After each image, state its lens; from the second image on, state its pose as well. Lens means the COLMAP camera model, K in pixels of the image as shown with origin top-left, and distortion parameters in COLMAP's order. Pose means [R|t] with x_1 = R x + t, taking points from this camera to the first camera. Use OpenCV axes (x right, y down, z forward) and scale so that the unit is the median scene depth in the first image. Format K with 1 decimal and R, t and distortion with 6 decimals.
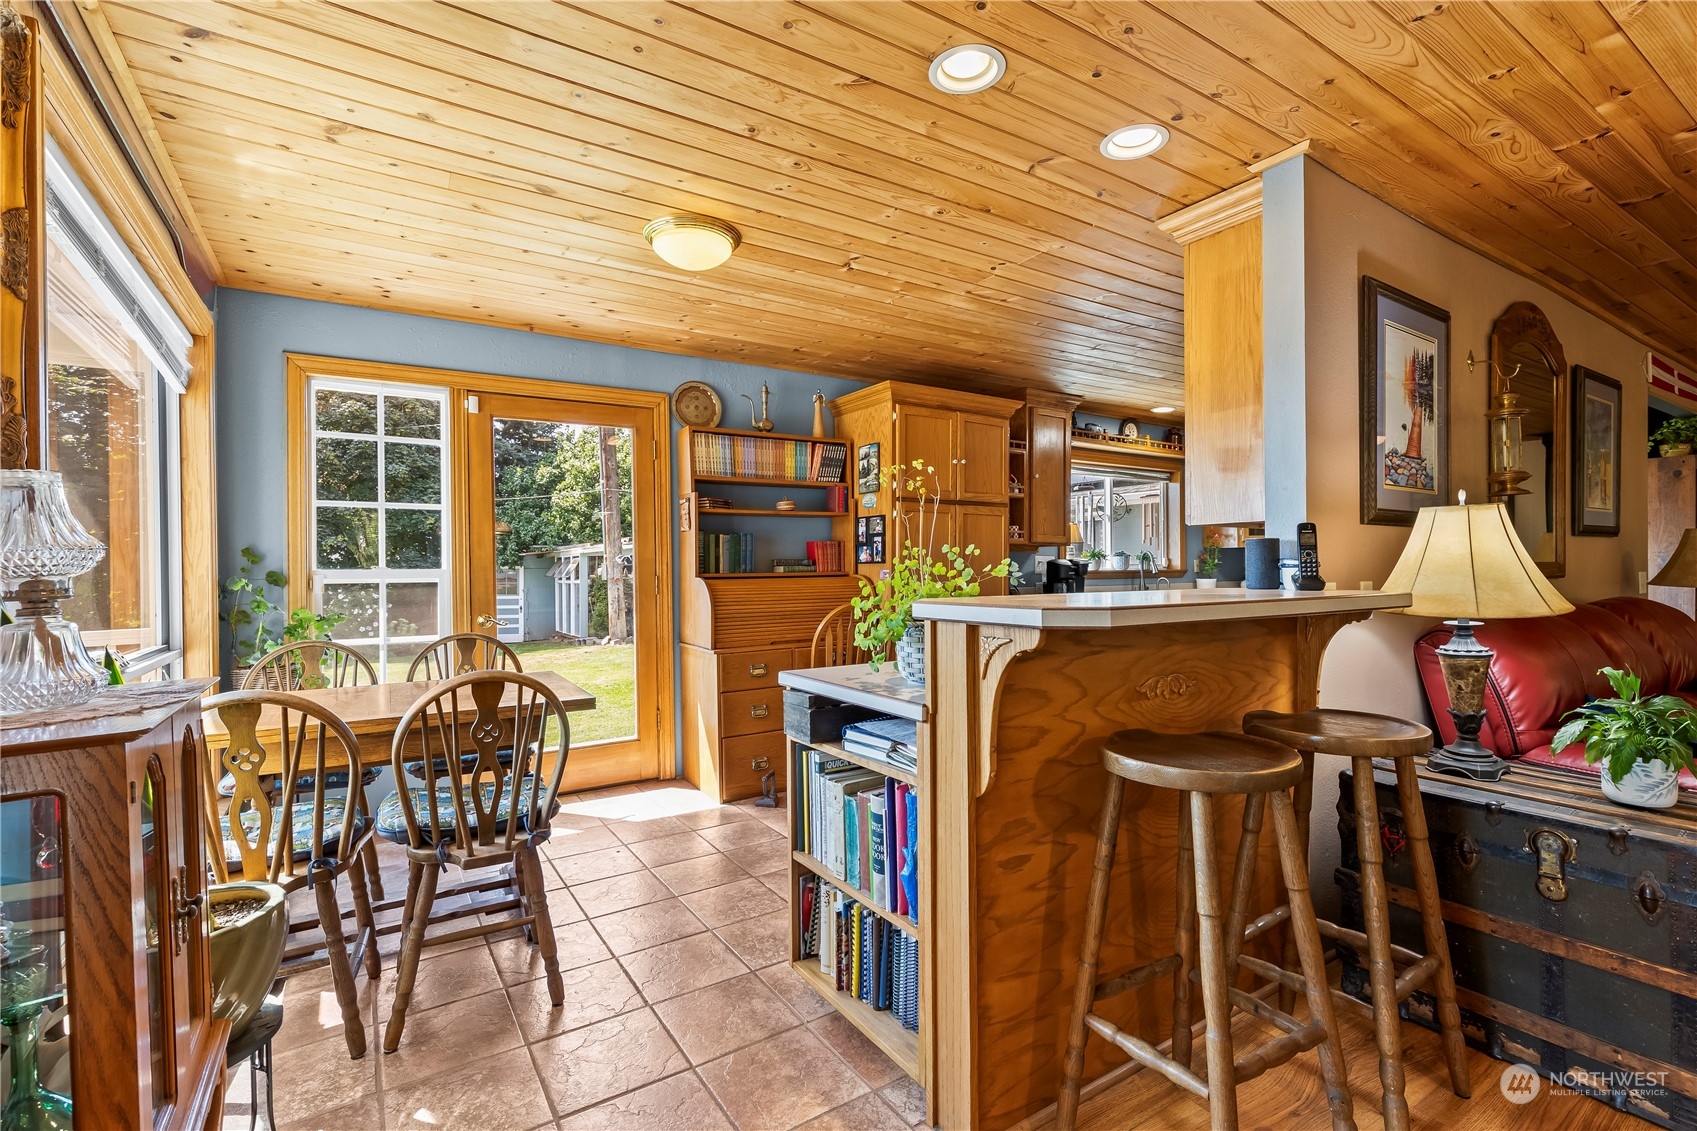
lens RADIAL K [[762.8, 0, 848.8], [0, 762.8, 566.7], [0, 0, 1]] dist [0.007397, -0.001137]
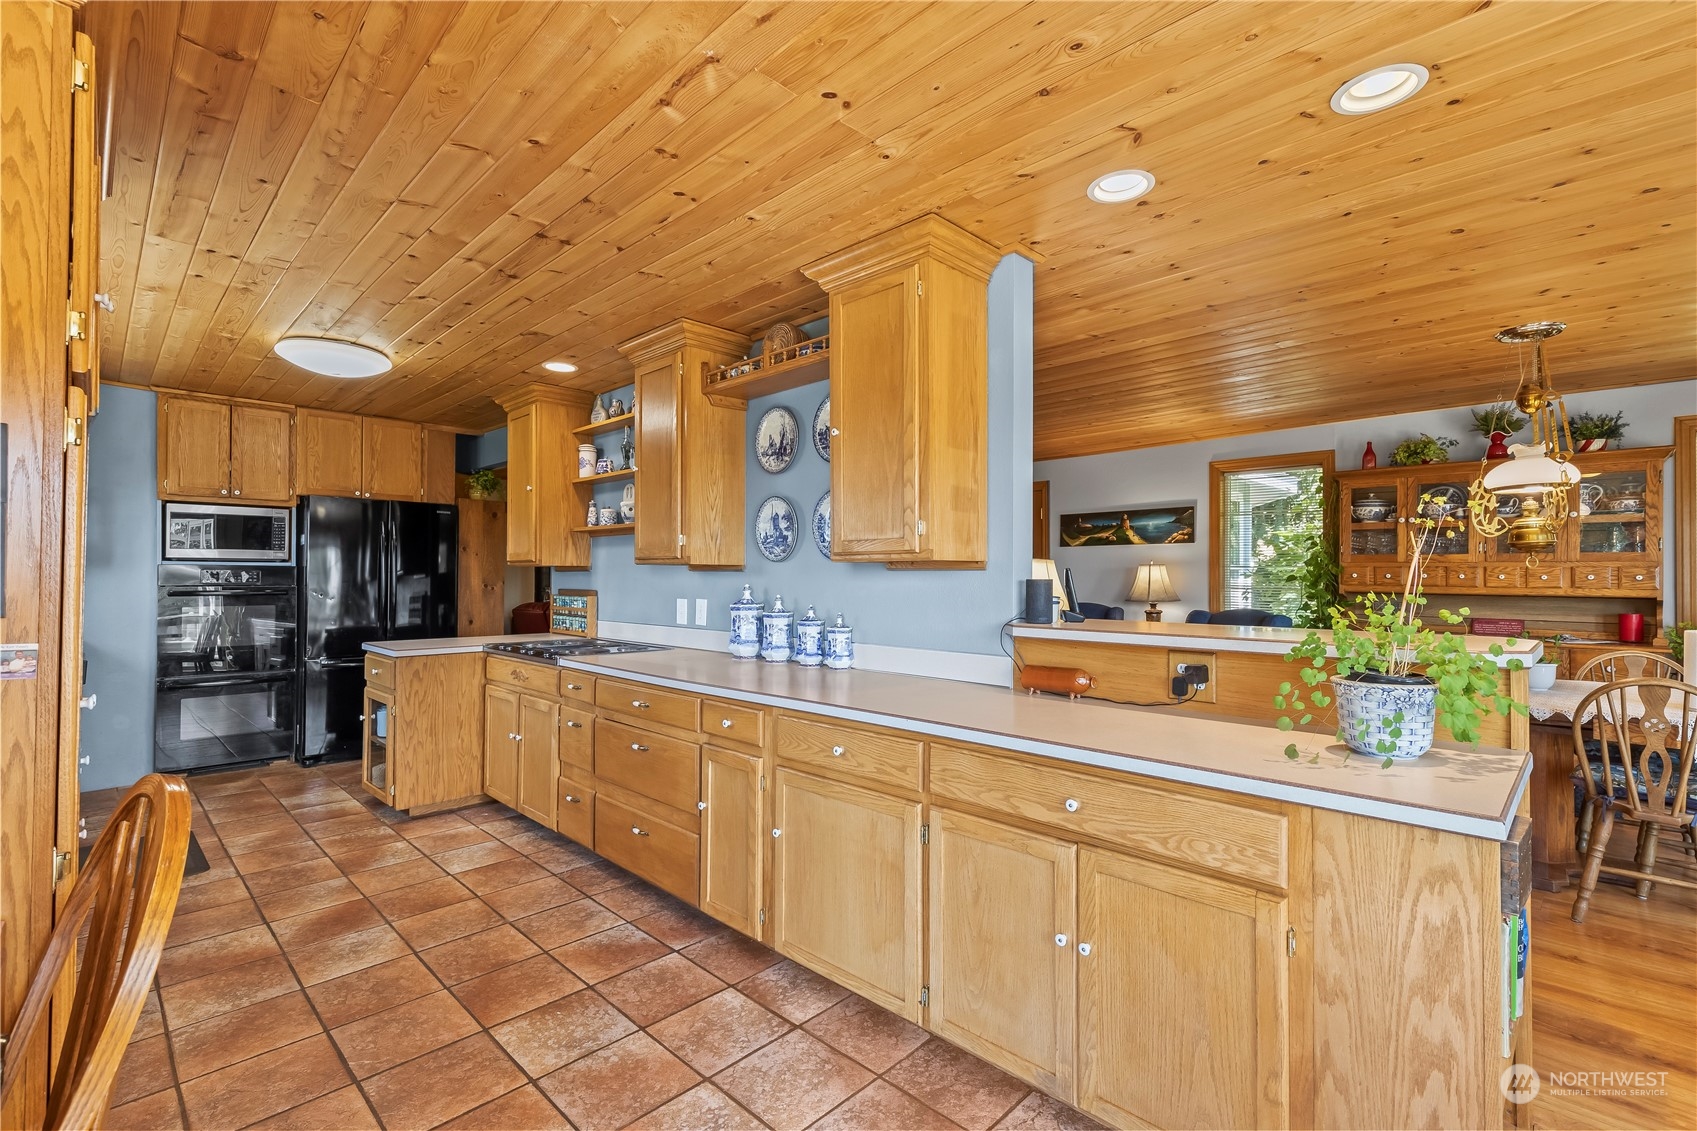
lens RADIAL K [[762.8, 0, 857.9], [0, 762.8, 568.8], [0, 0, 1]] dist [0.007397, -0.001137]
pose [[-0.224179, 0.018178, 0.974378, -0.252810], [-0.001068, 0.999821, -0.018898, -0.015276], [-0.974547, -0.005277, -0.224120, 0.754178]]
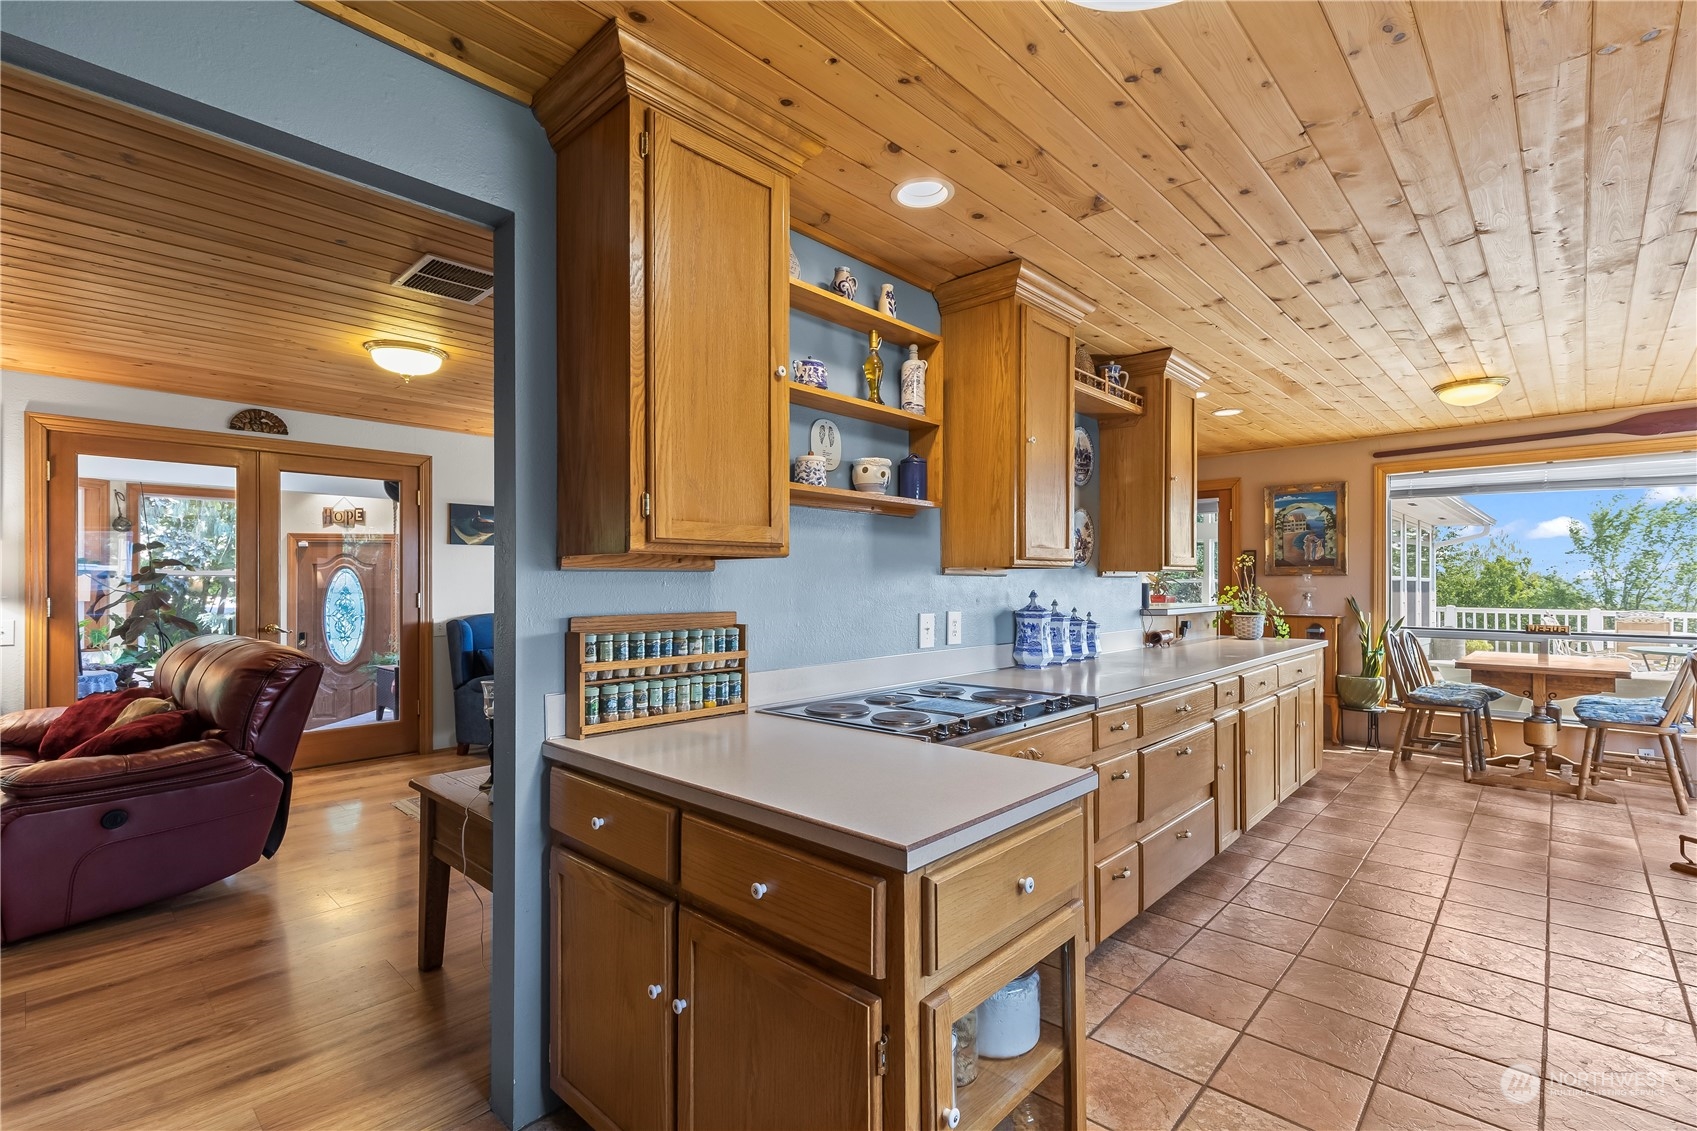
lens RADIAL K [[762.8, 0, 845.2], [0, 762.8, 580.7], [0, 0, 1]] dist [0.007397, -0.001137]
pose [[-0.972057, 0.011625, -0.234455, 0.873292], [0.011743, 0.999931, 0.000895, -0.025049], [0.234450, -0.001883, -0.972126, 1.361995]]
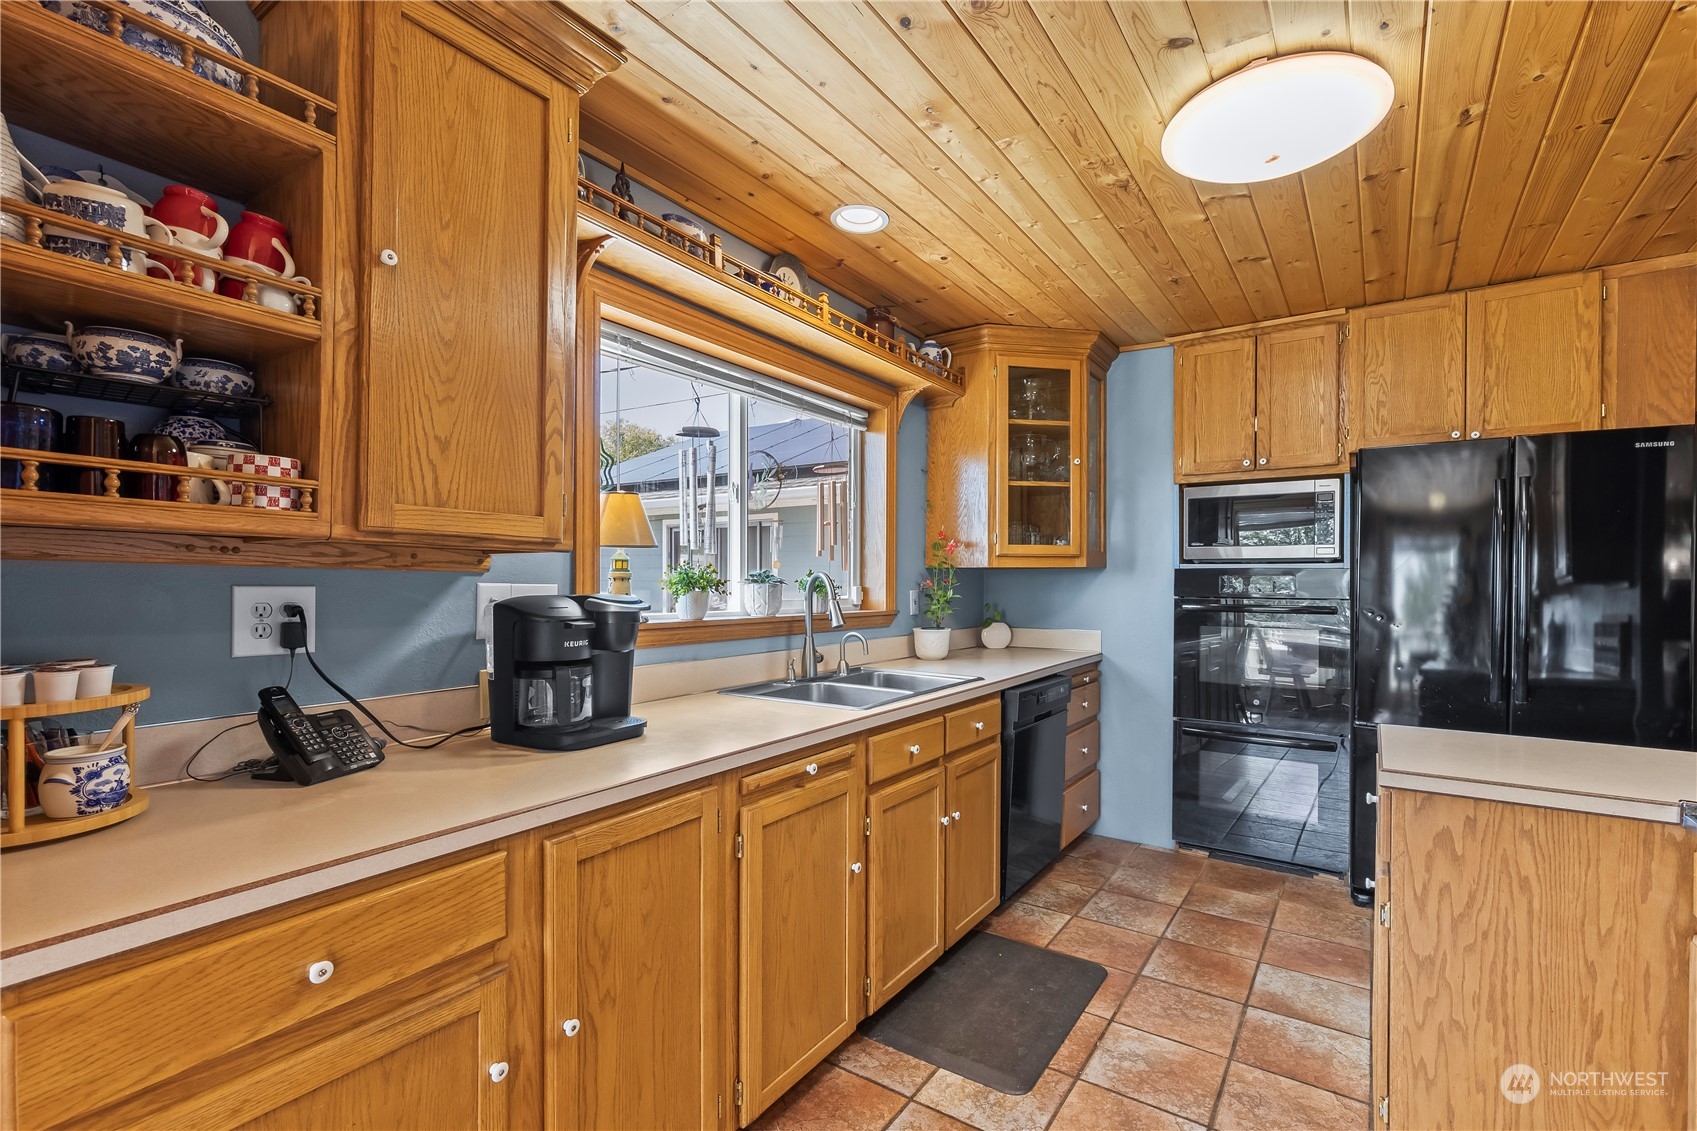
lens RADIAL K [[762.8, 0, 856.4], [0, 762.8, 582.1], [0, 0, 1]] dist [0.007397, -0.001137]
pose [[0.920223, 0.012113, 0.391207, 0.341023], [-0.011950, 0.999925, -0.002851, -0.019778], [-0.391212, -0.002051, 0.920298, 0.841811]]
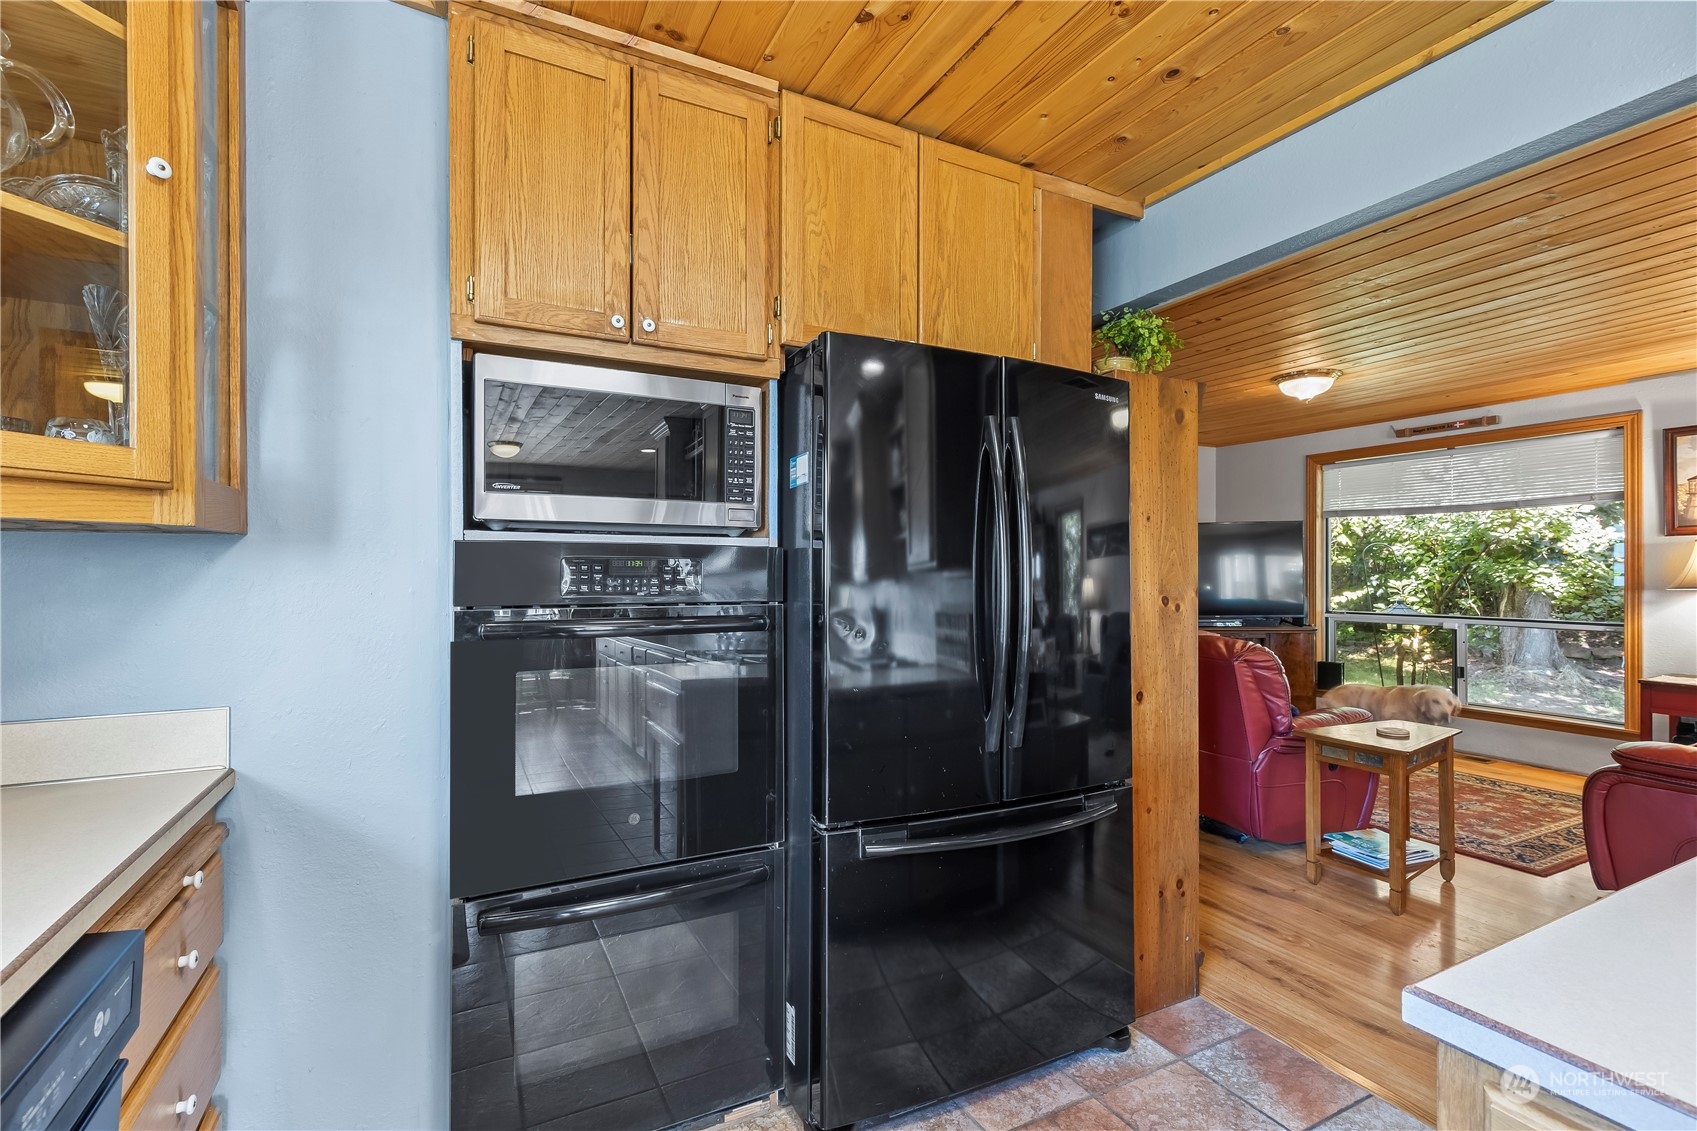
lens RADIAL K [[762.8, 0, 850.6], [0, 762.8, 567.4], [0, 0, 1]] dist [0.007397, -0.001137]
pose [[0.082681, 0.009255, 0.996533, 0.632436], [-0.002404, 0.999956, -0.009087, -0.025431], [-0.996573, -0.001644, 0.082700, 1.234477]]
